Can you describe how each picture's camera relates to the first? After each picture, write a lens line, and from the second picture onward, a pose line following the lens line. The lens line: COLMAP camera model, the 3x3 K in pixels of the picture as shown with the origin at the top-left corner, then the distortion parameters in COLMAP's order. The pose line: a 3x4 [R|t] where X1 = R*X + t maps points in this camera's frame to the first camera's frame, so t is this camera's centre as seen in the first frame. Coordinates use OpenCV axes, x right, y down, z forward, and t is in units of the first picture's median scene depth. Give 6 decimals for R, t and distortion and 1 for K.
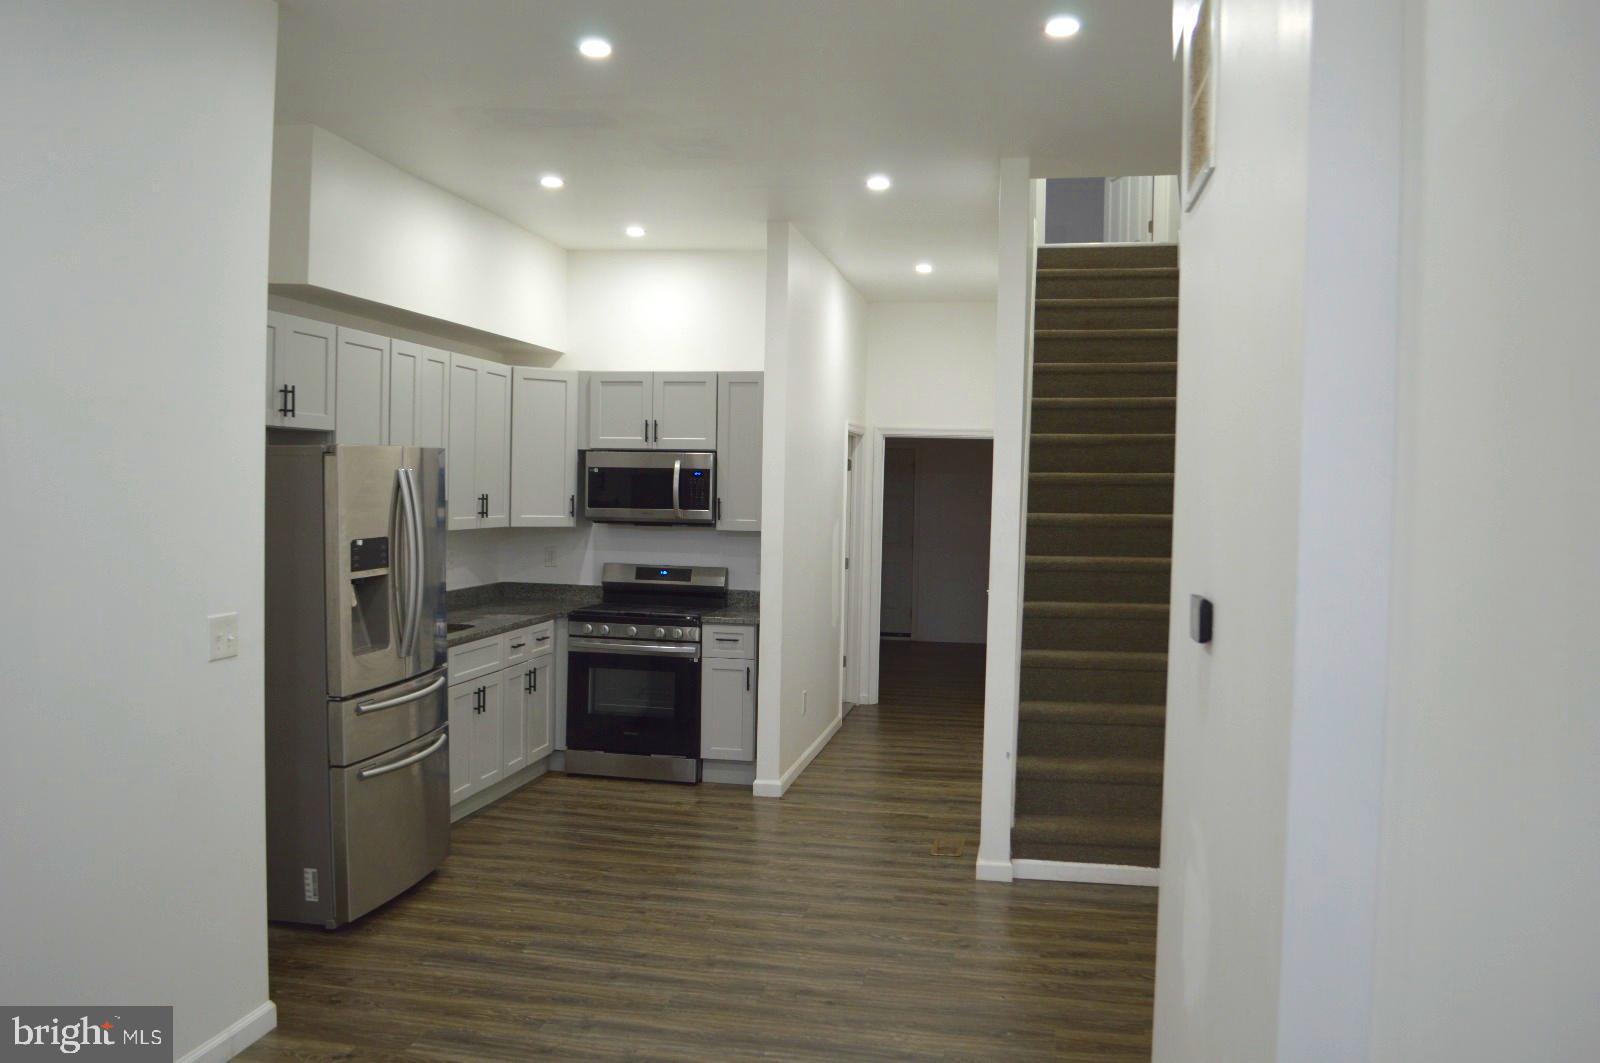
lens RADIAL K [[1272.8, 0, 807.3], [0, 1272.8, 529.1], [0, 0, 1]] dist [-0.087090, 0.000119]
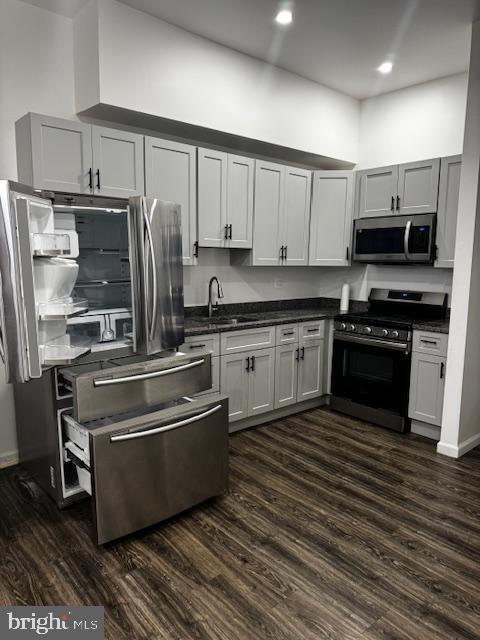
lens RADIAL K [[451.7, 0, 236.6], [0, 451.7, 318.5], [0, 0, 1]] dist [0.067986, -0.092545]
pose [[0.780970, 0.072885, -0.620302, 0.087017], [-0.018718, 0.995453, 0.093399, 0.015474], [0.624289, -0.061331, 0.778783, 0.454825]]
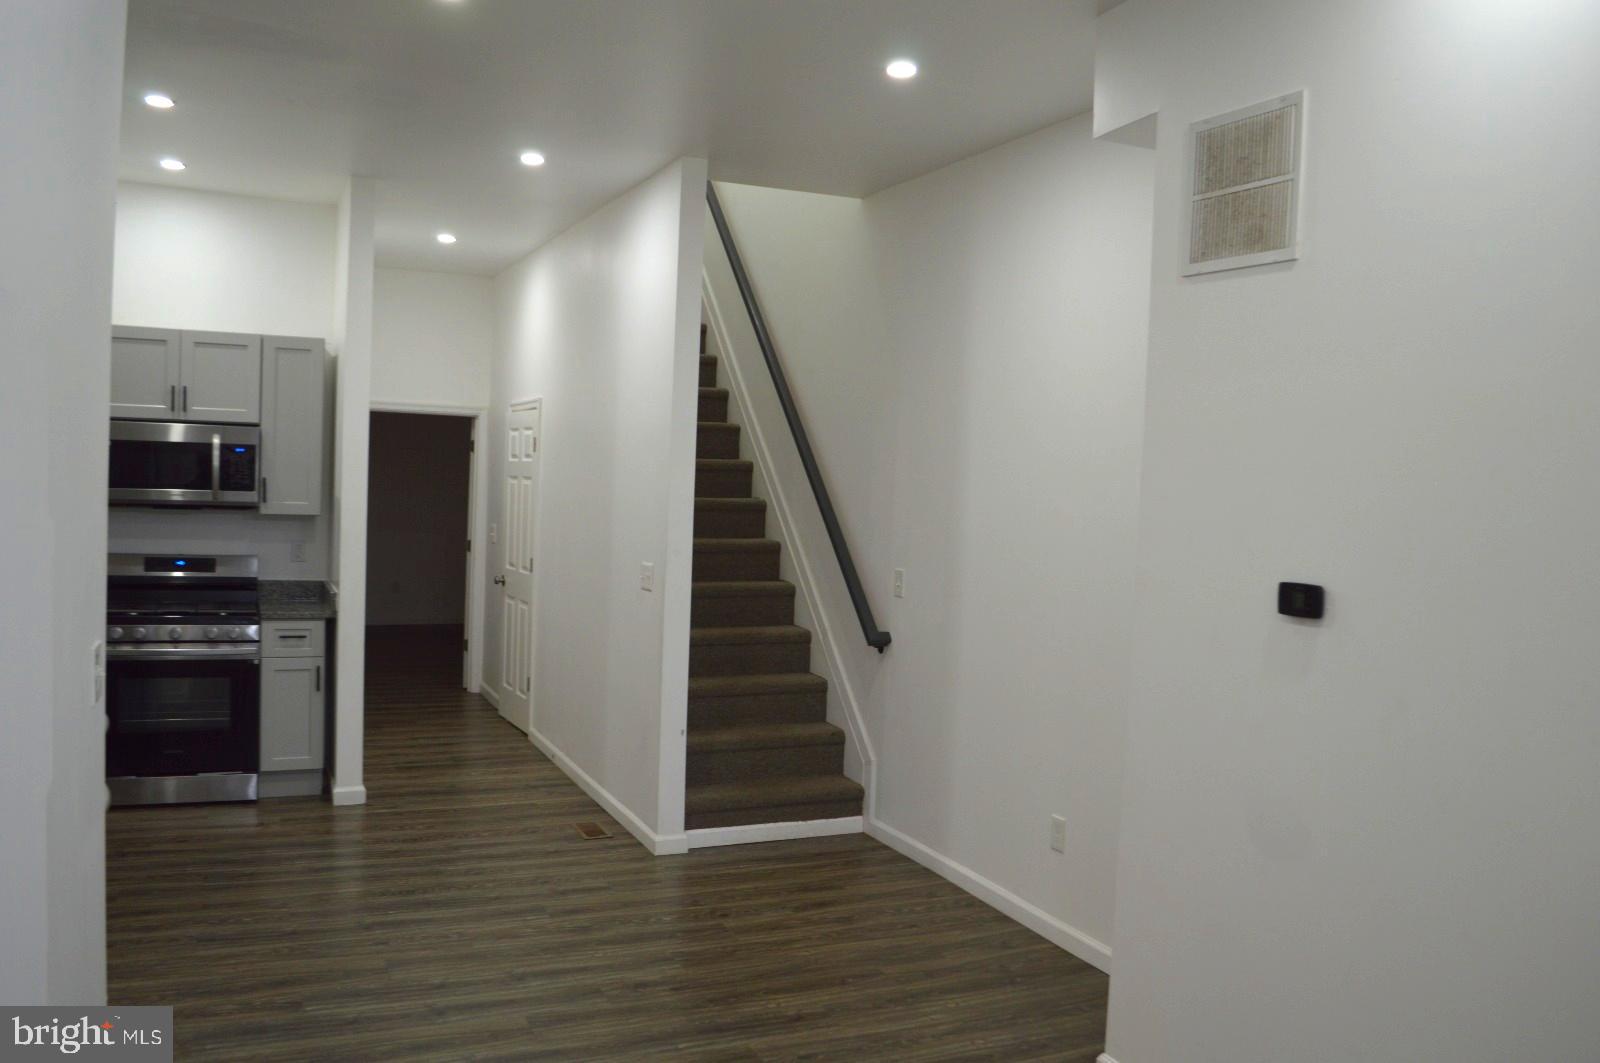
lens RADIAL K [[1272.8, 0, 807.3], [0, 1272.8, 529.1], [0, 0, 1]] dist [-0.087090, 0.000119]
pose [[0.818110, -0.010998, 0.574957, -0.272303], [-0.001077, 0.999786, 0.020656, -0.007369], [-0.575061, -0.017518, 0.817923, 0.070297]]
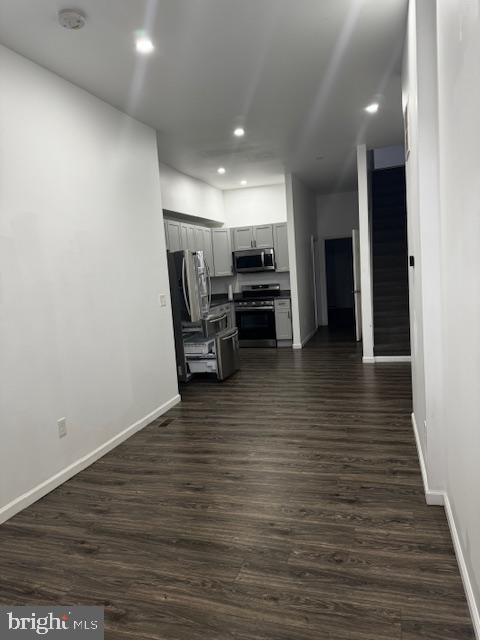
lens RADIAL K [[451.7, 0, 236.6], [0, 451.7, 318.5], [0, 0, 1]] dist [0.067986, -0.092545]
pose [[0.988300, -0.073118, -0.133857, -0.023718], [0.083117, 0.994029, 0.070697, 0.030602], [0.127888, -0.080996, 0.988476, -0.200499]]
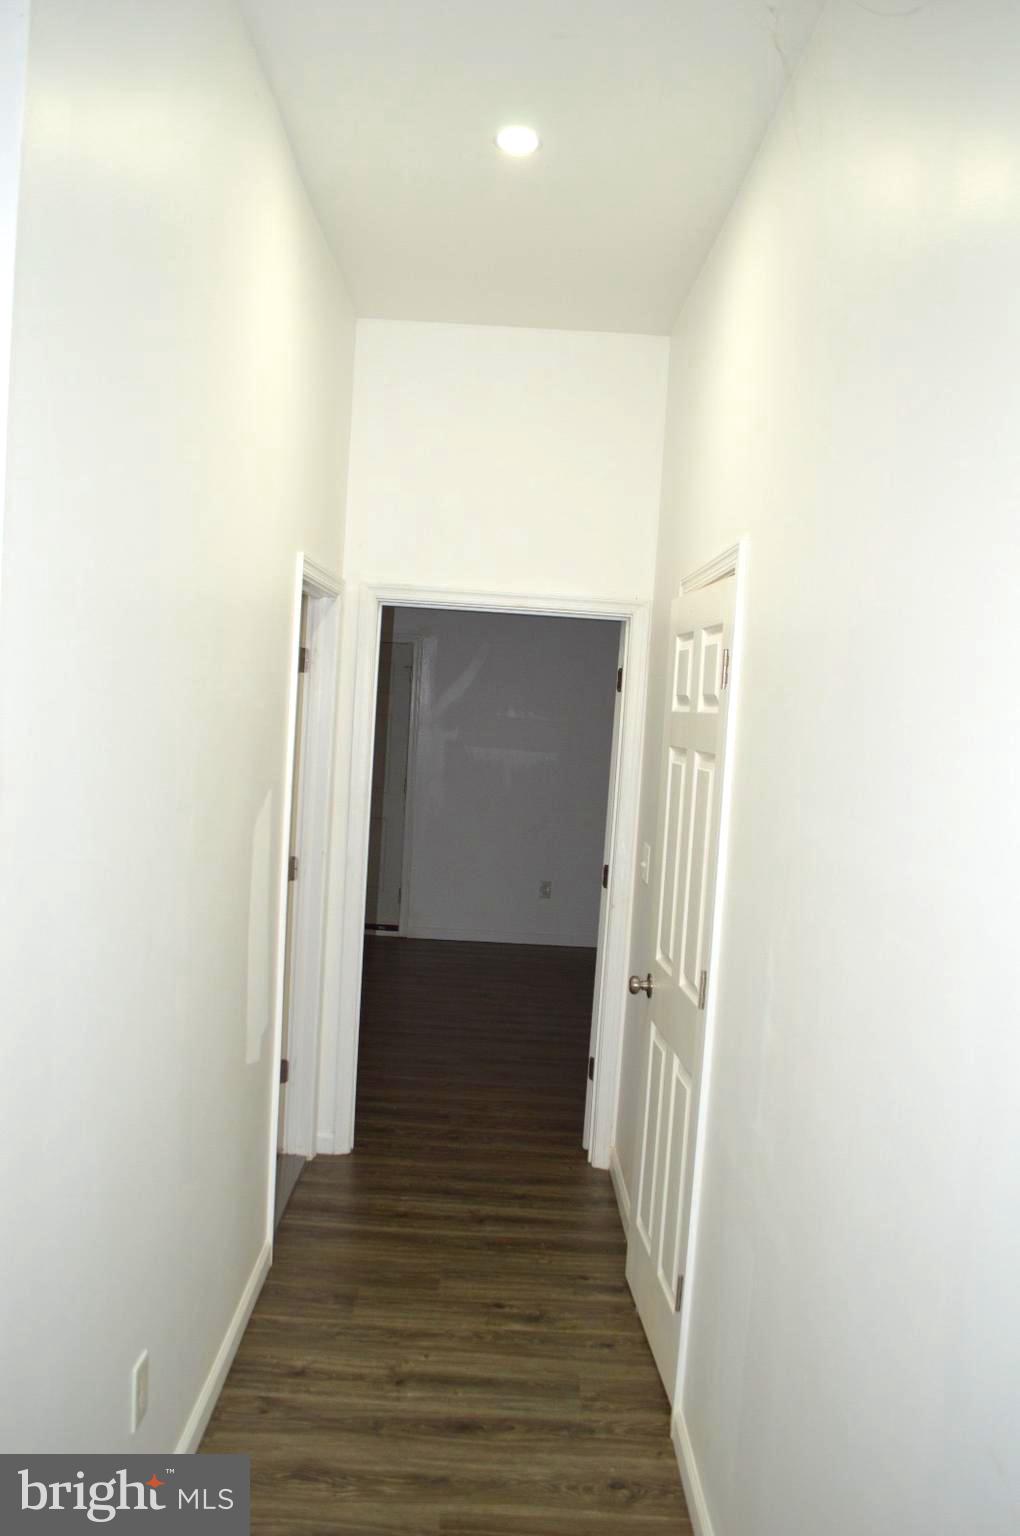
lens RADIAL K [[1221.9, 0, 510.6], [0, 1221.9, 772.0], [0, 0, 1]] dist [-0.087090, 0.000119]
pose [[0.981669, 0.033402, 0.187646, 0.034078], [-0.038314, 0.999010, 0.022609, -0.031051], [-0.186705, -0.029384, 0.981977, 0.750501]]
